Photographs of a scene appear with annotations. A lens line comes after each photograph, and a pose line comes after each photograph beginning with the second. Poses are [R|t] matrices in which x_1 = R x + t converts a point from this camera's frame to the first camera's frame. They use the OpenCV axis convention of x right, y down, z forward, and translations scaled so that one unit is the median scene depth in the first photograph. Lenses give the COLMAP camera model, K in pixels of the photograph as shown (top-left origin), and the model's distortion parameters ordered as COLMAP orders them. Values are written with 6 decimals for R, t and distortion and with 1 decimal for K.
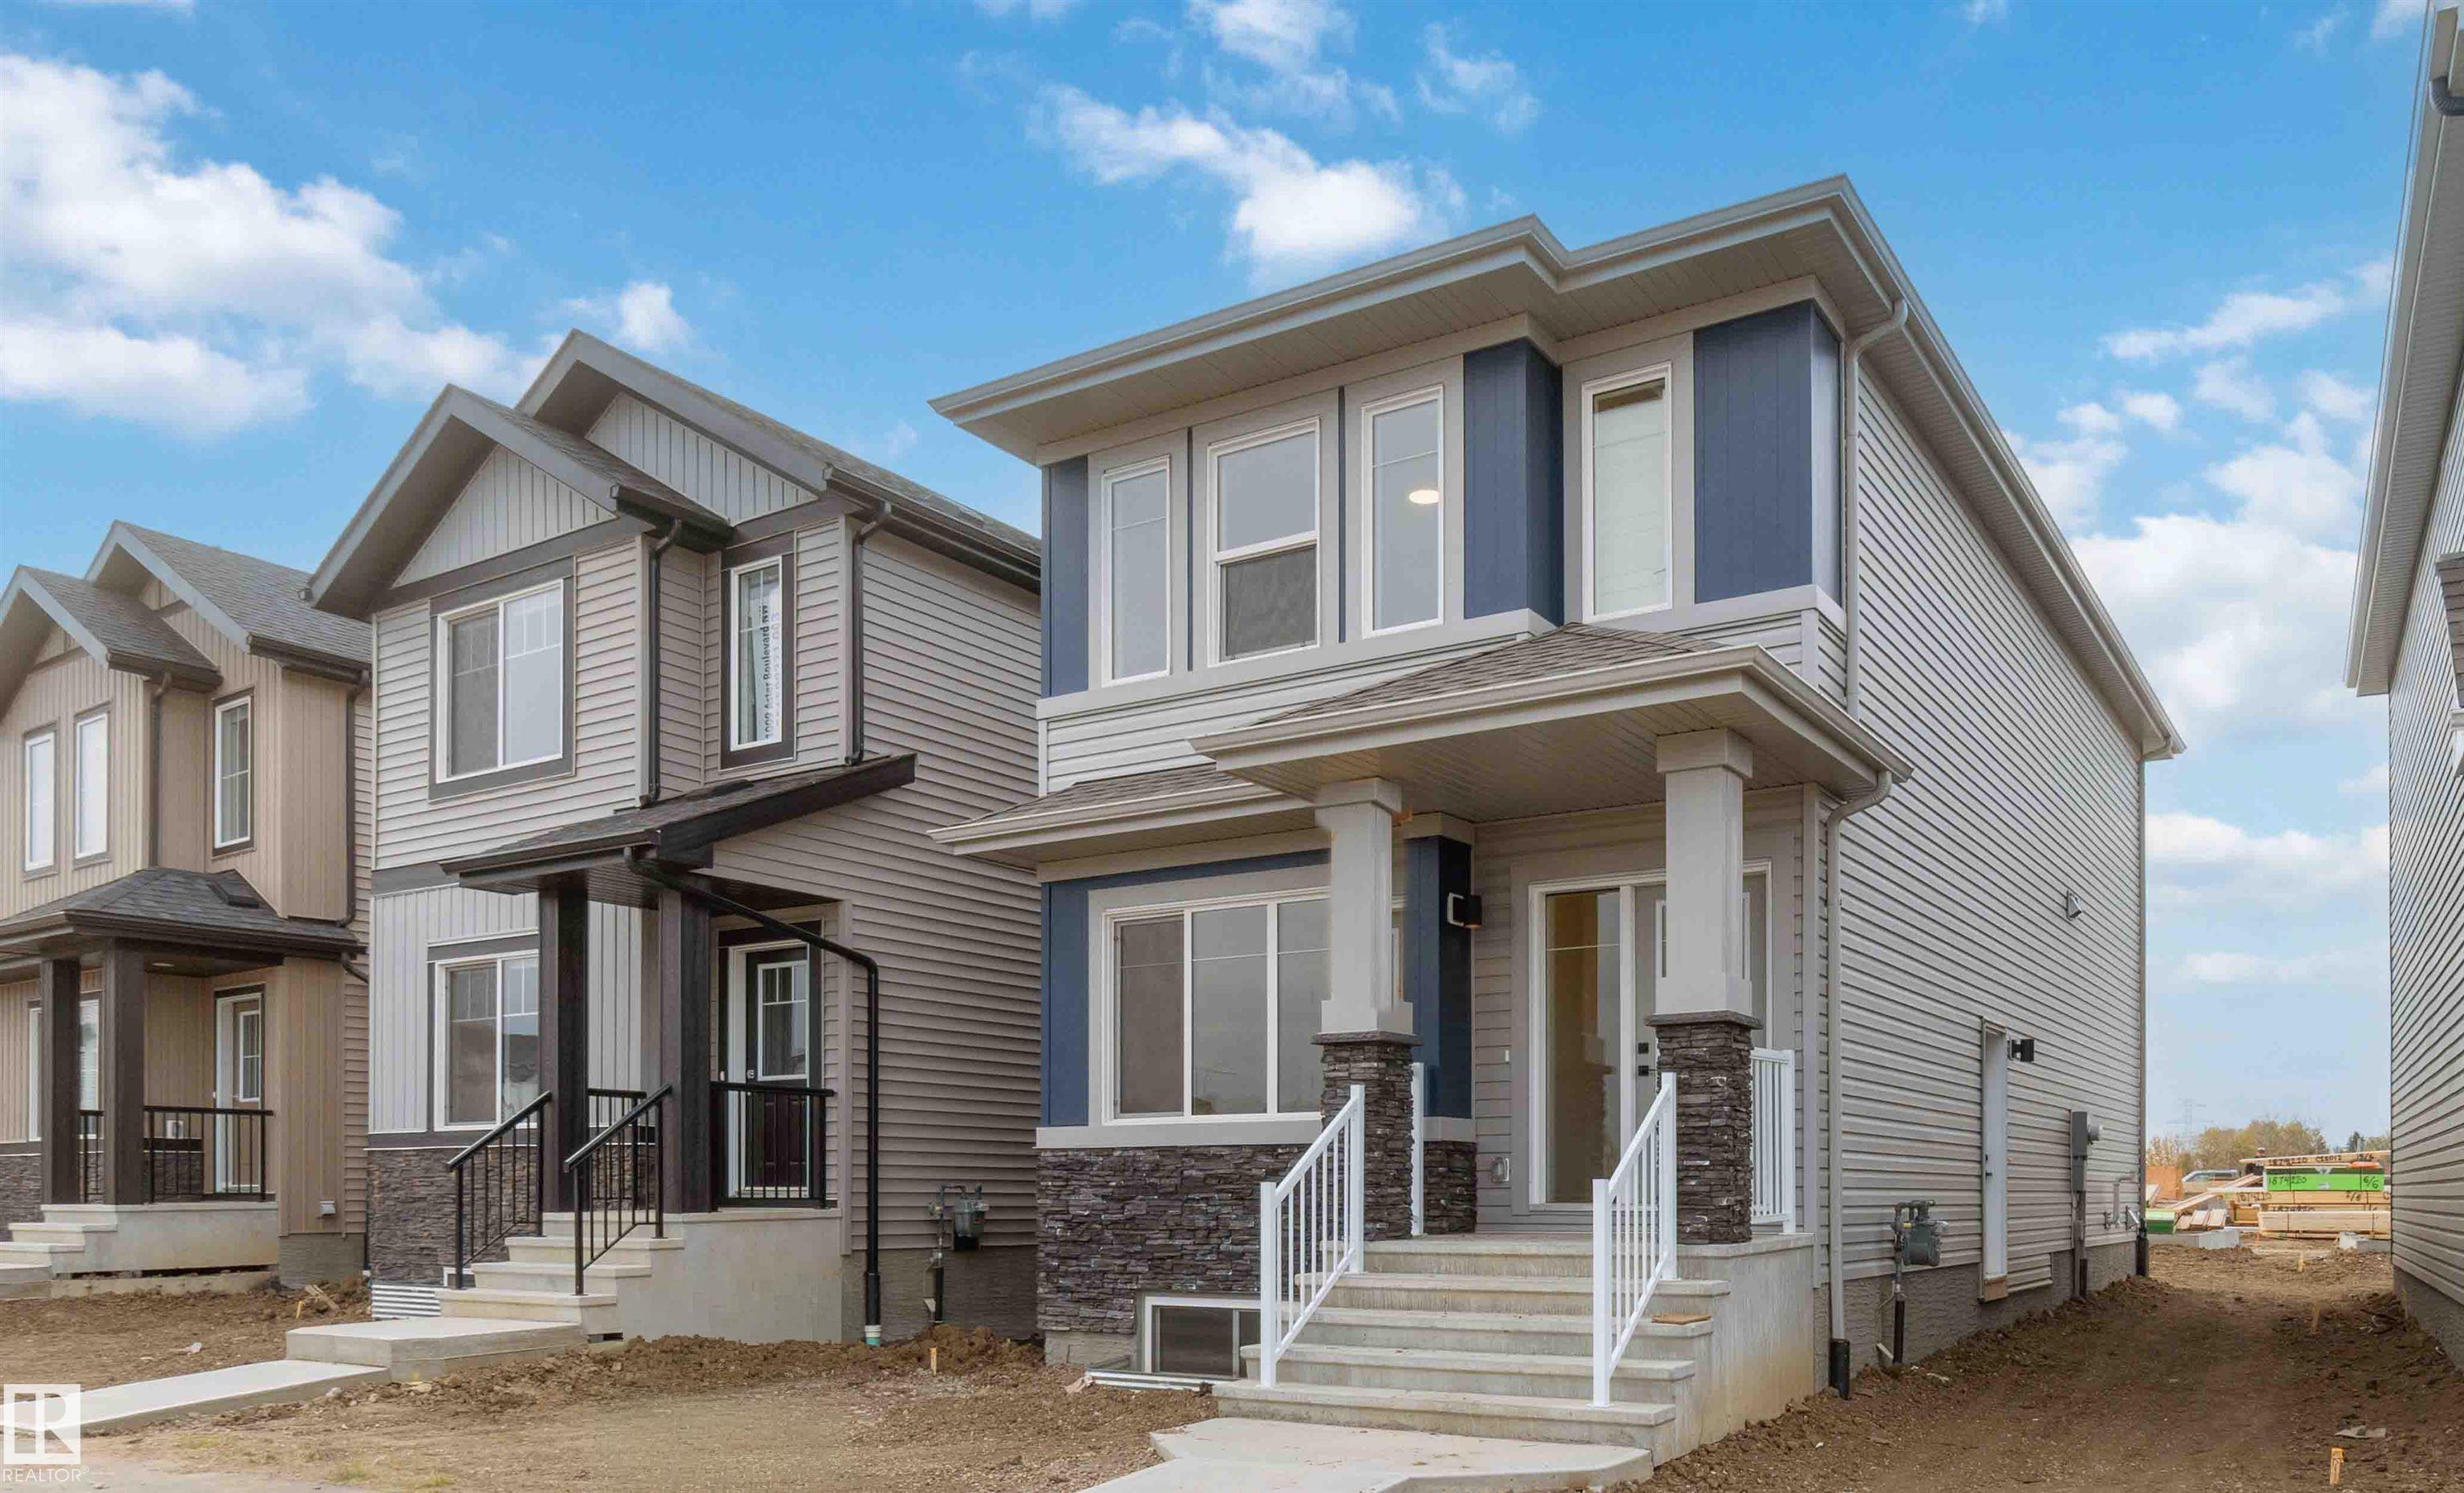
lens RADIAL K [[1532.0, 0, 1232.0], [0, 1532.0, 746.5], [0, 0, 1]] dist [-0.001181, 0.000104]
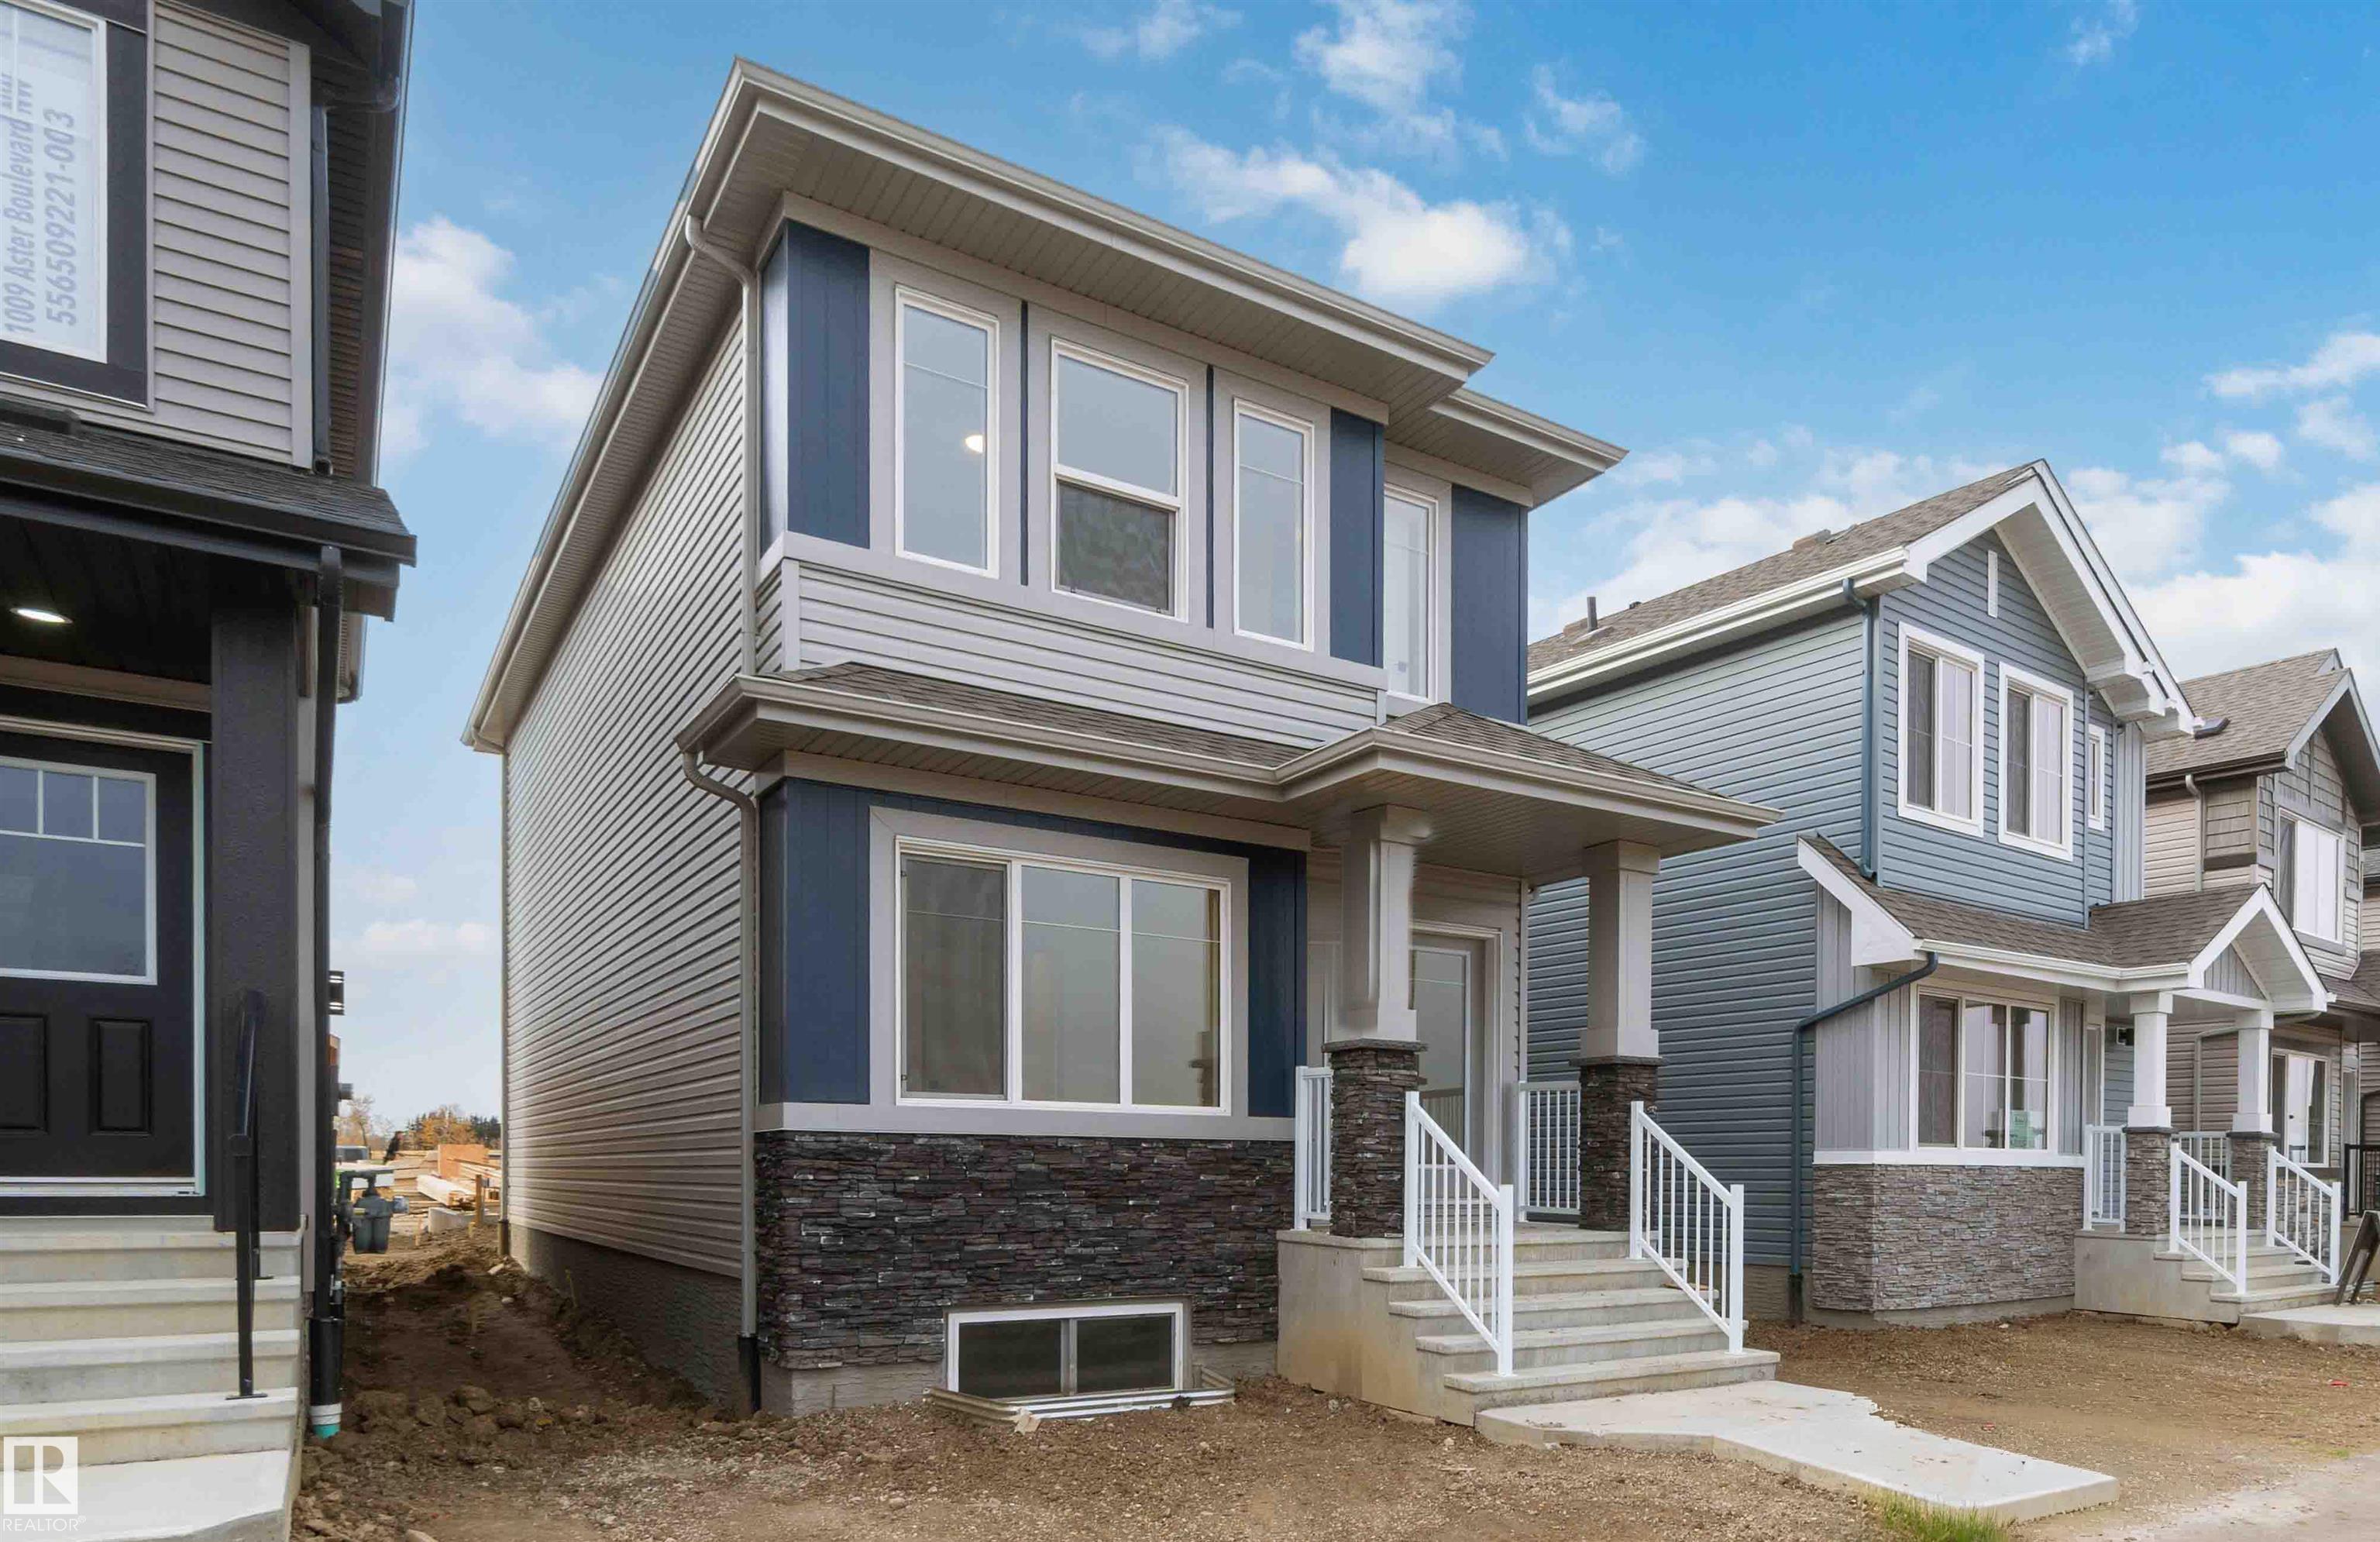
lens RADIAL K [[1544.8, 0, 1274.1], [0, 1544.8, 757.4], [0, 0, 1]] dist [0.000500, -0.003418]
pose [[0.442053, 0.236651, 0.865208, -0.735508], [-0.257516, 0.957447, -0.130310, 0.127550], [-0.859229, -0.165201, 0.484184, 0.469006]]
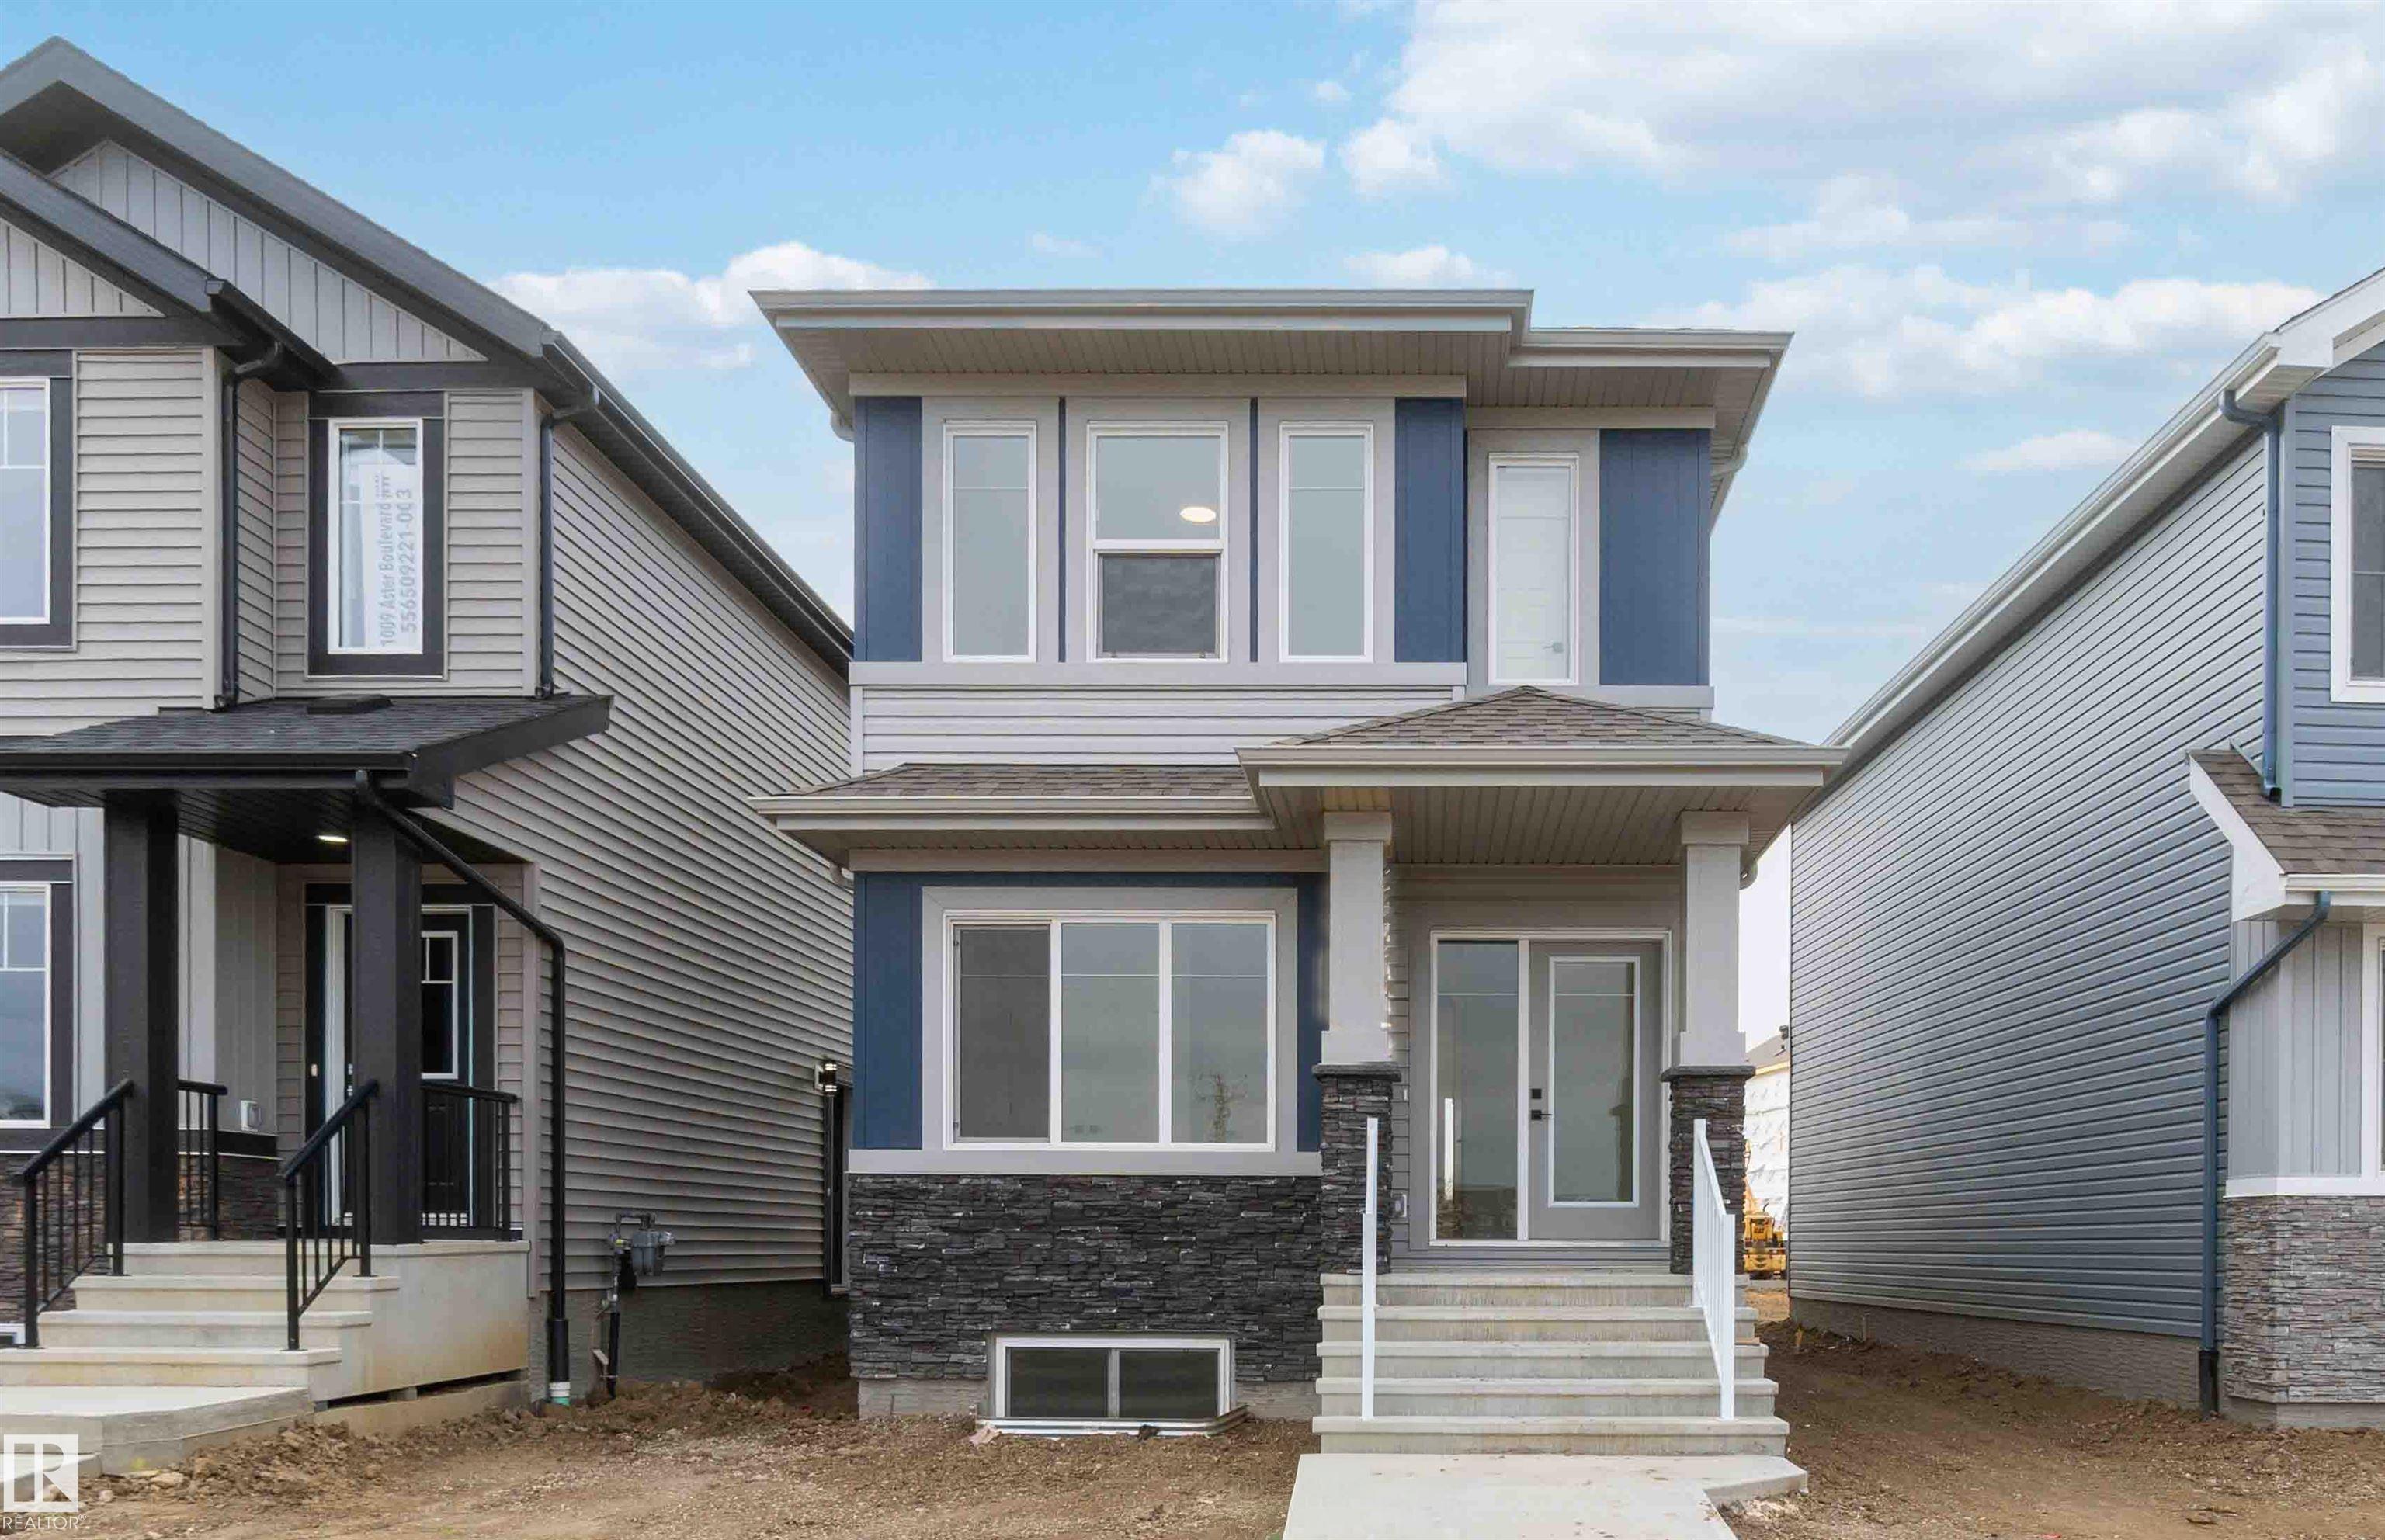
lens RADIAL K [[1647.2, 0, 1192.5], [0, 1647.2, 770.0], [0, 0, 1]] dist [-0.003512, 0.003219]
pose [[0.887970, 0.132414, 0.440426, -0.408623], [-0.136032, 0.990425, -0.023508, 0.029336], [-0.439322, -0.039037, 0.897481, 0.077009]]
